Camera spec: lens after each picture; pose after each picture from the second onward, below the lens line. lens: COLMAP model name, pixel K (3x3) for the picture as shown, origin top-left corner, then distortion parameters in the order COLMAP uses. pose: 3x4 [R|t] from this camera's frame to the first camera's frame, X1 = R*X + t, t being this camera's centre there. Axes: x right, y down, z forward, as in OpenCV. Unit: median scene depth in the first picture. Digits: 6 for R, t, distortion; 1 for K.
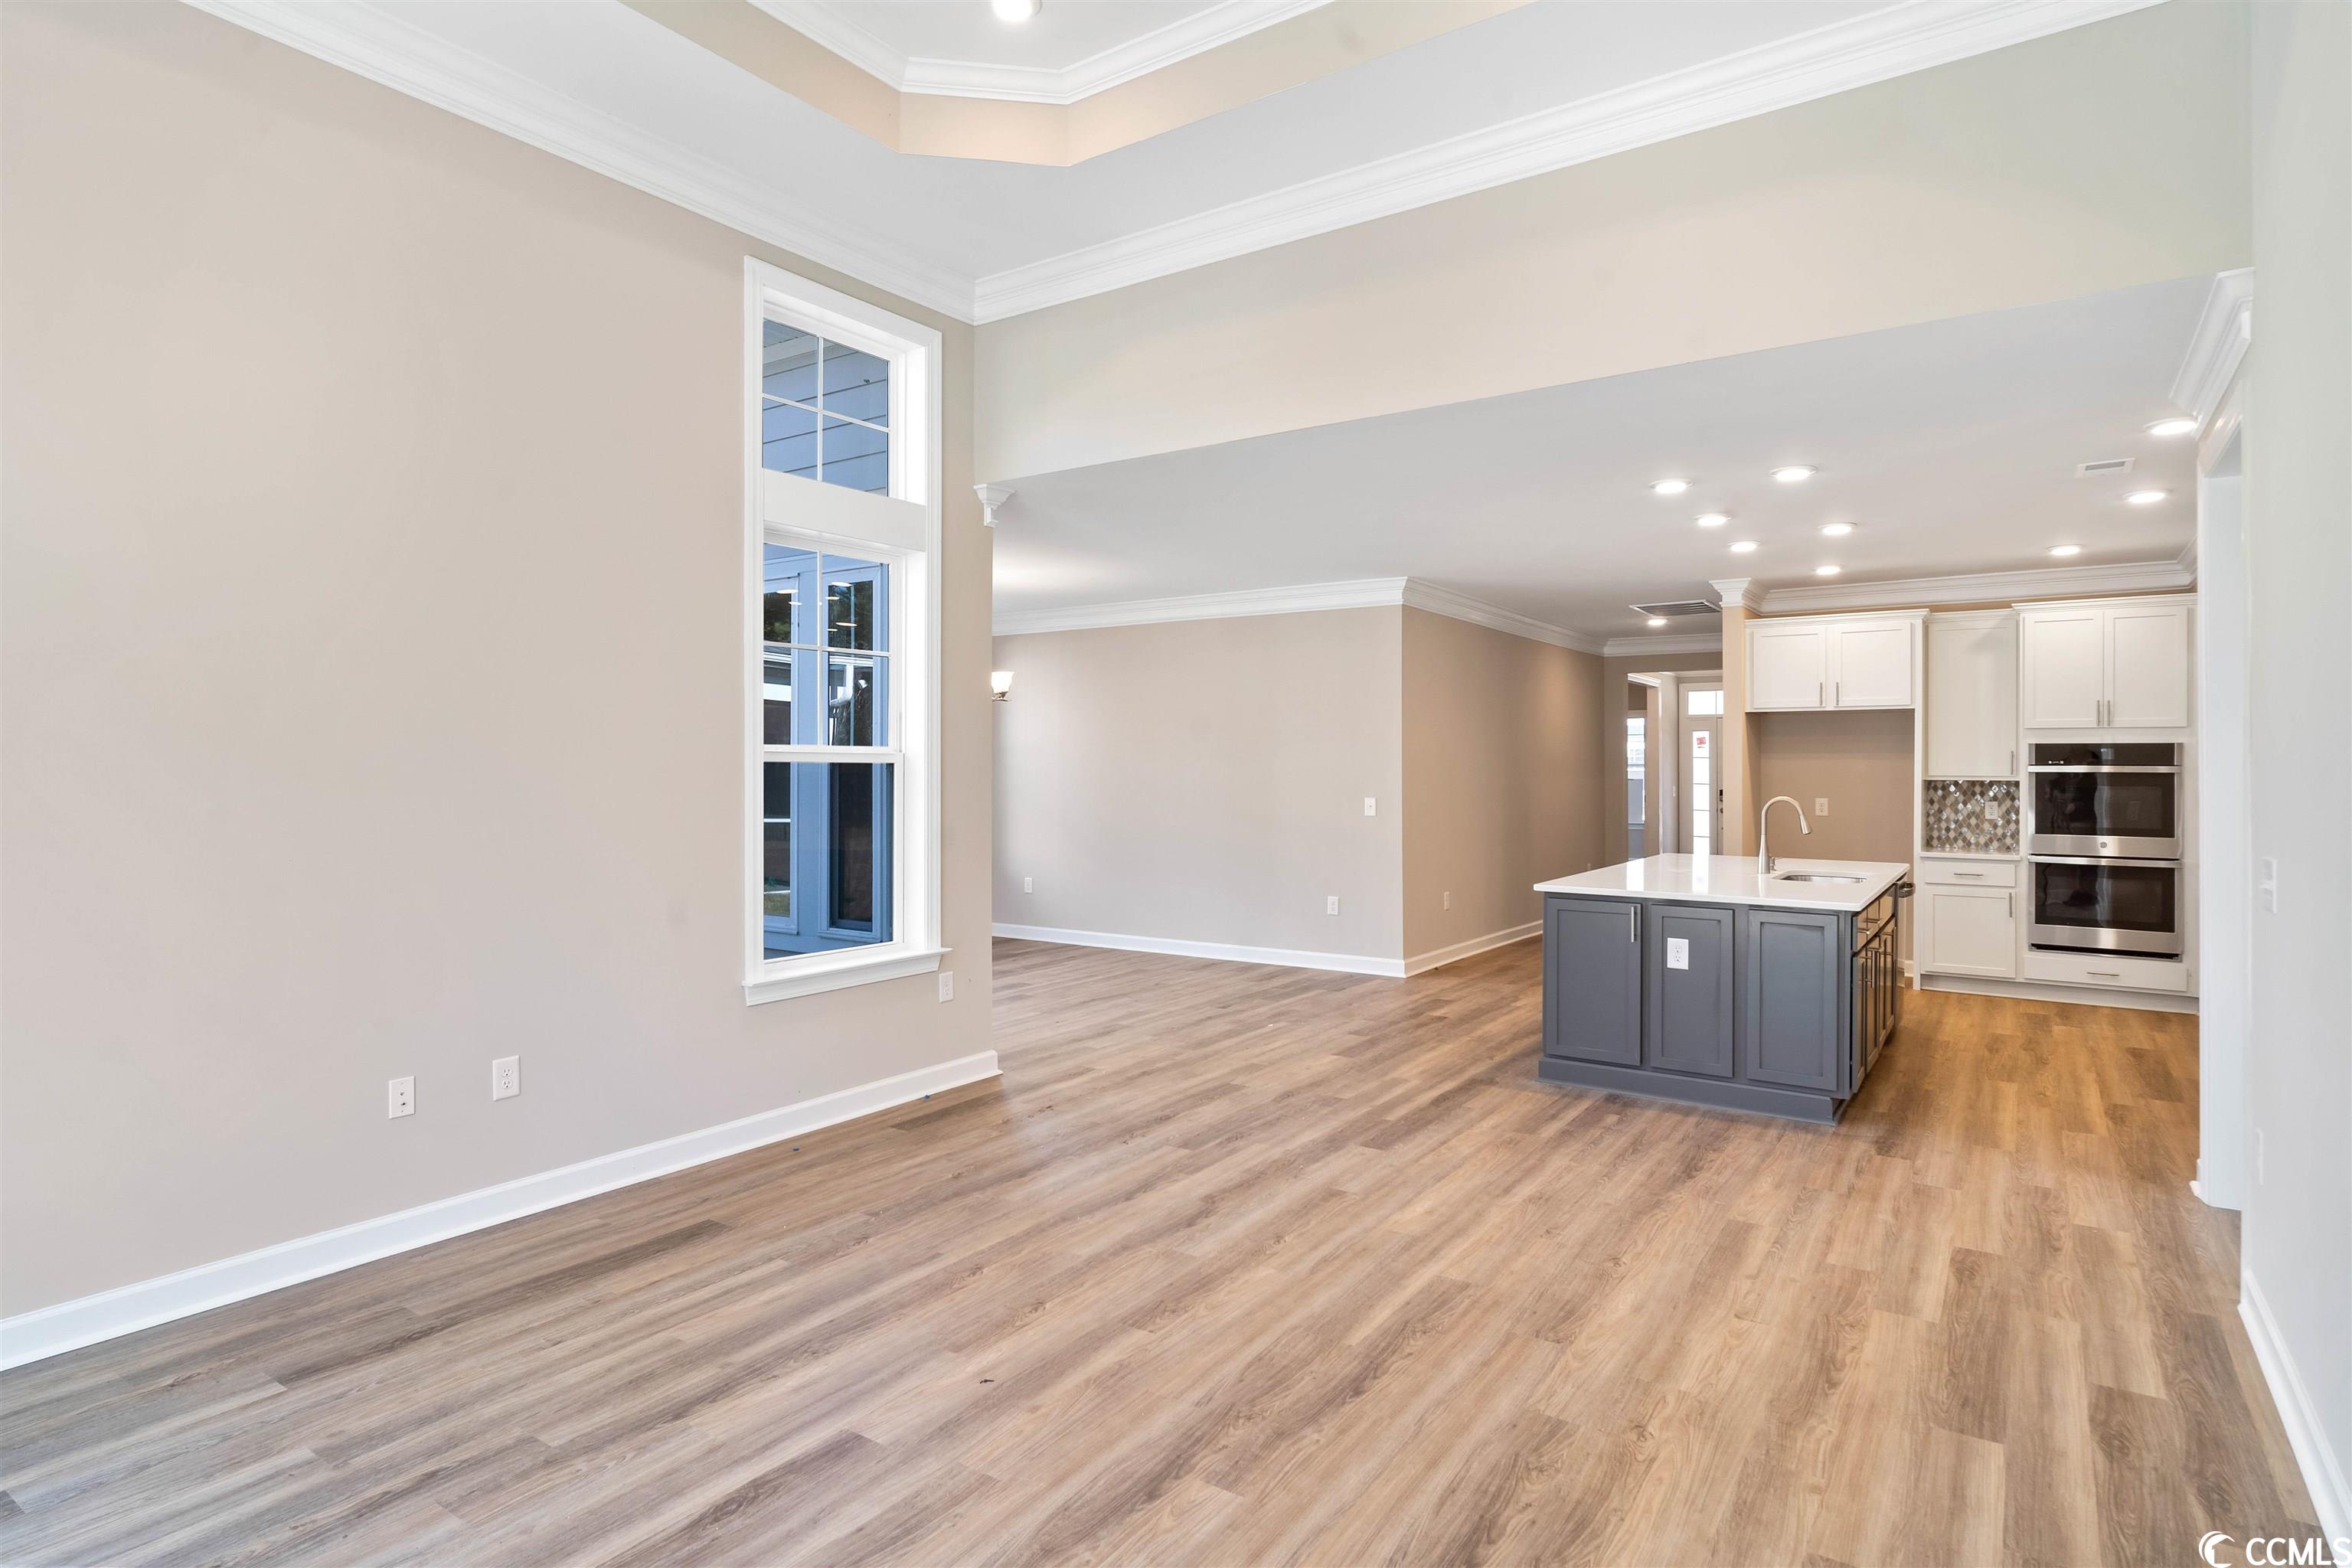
lens RADIAL K [[1258.9, 0, 1173.1], [0, 1258.9, 774.8], [0, 0, 1]] dist [-0.012182, 0.002537]
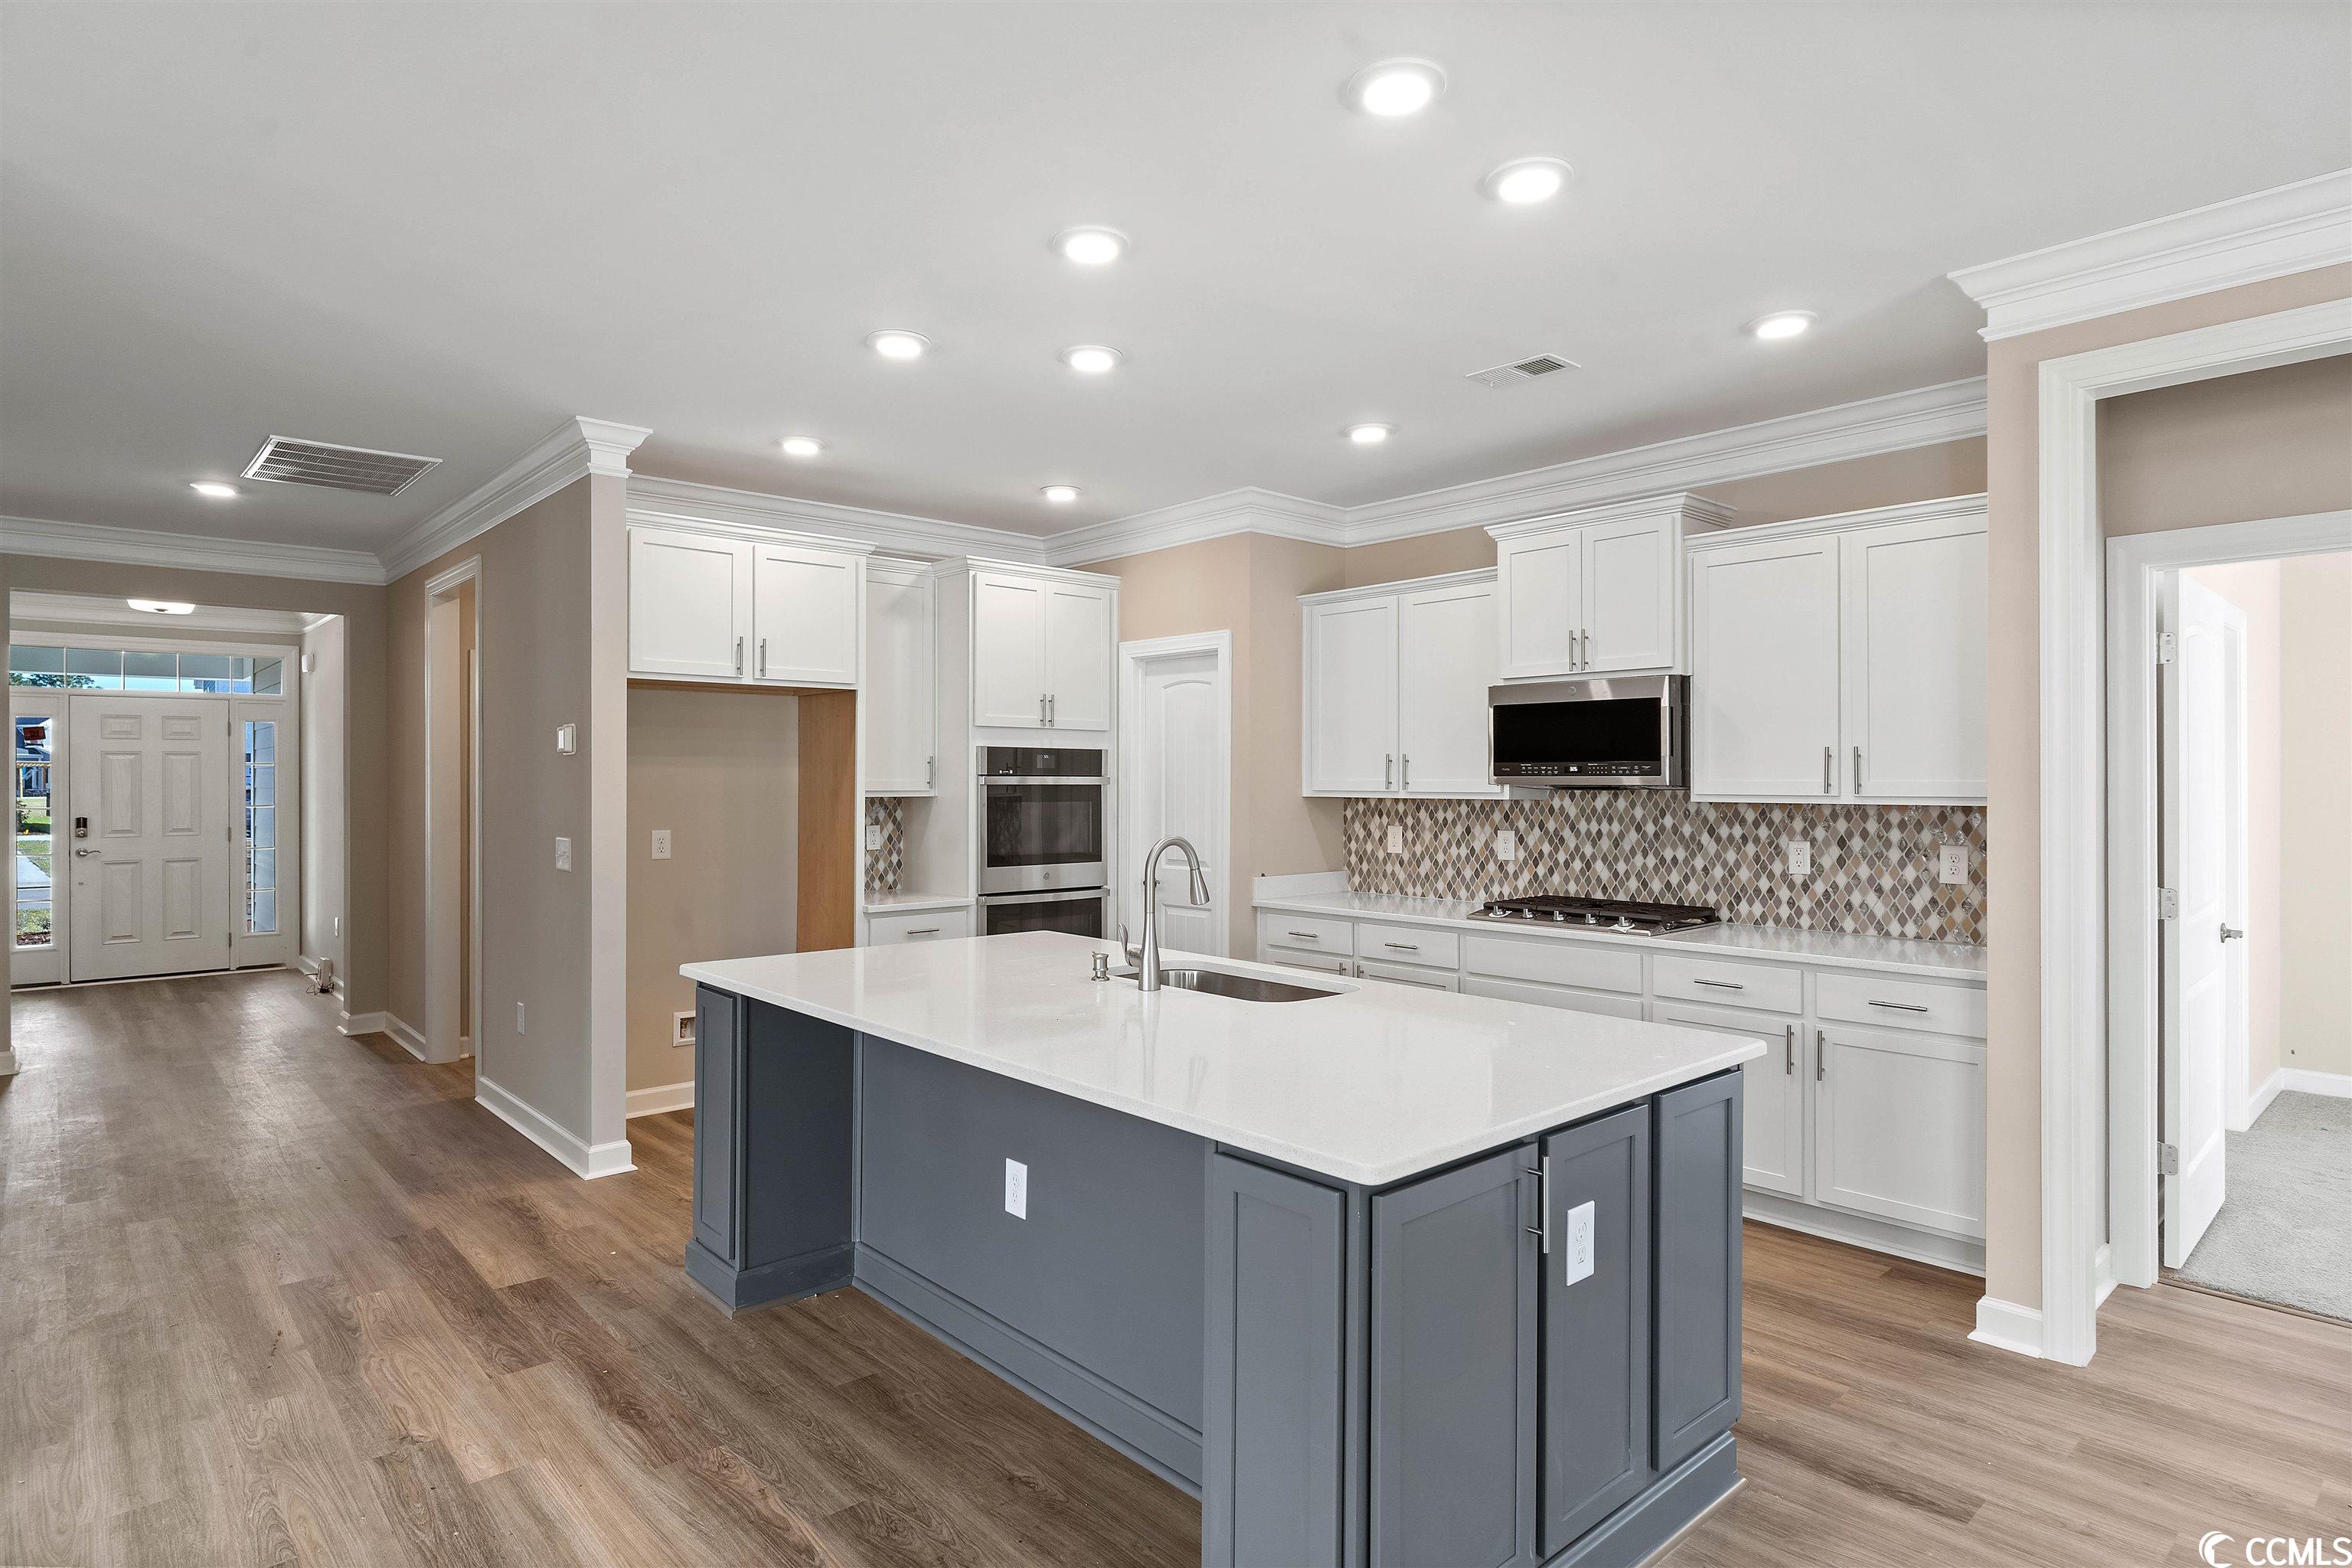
lens RADIAL K [[1258.9, 0, 1161.7], [0, 1258.9, 786.0], [0, 0, 1]] dist [-0.012182, 0.002537]
pose [[0.245261, -0.008512, 0.969420, -0.014006], [0.006791, 0.999952, 0.007062, -0.006121], [-0.969433, 0.004851, 0.245307, 0.727215]]
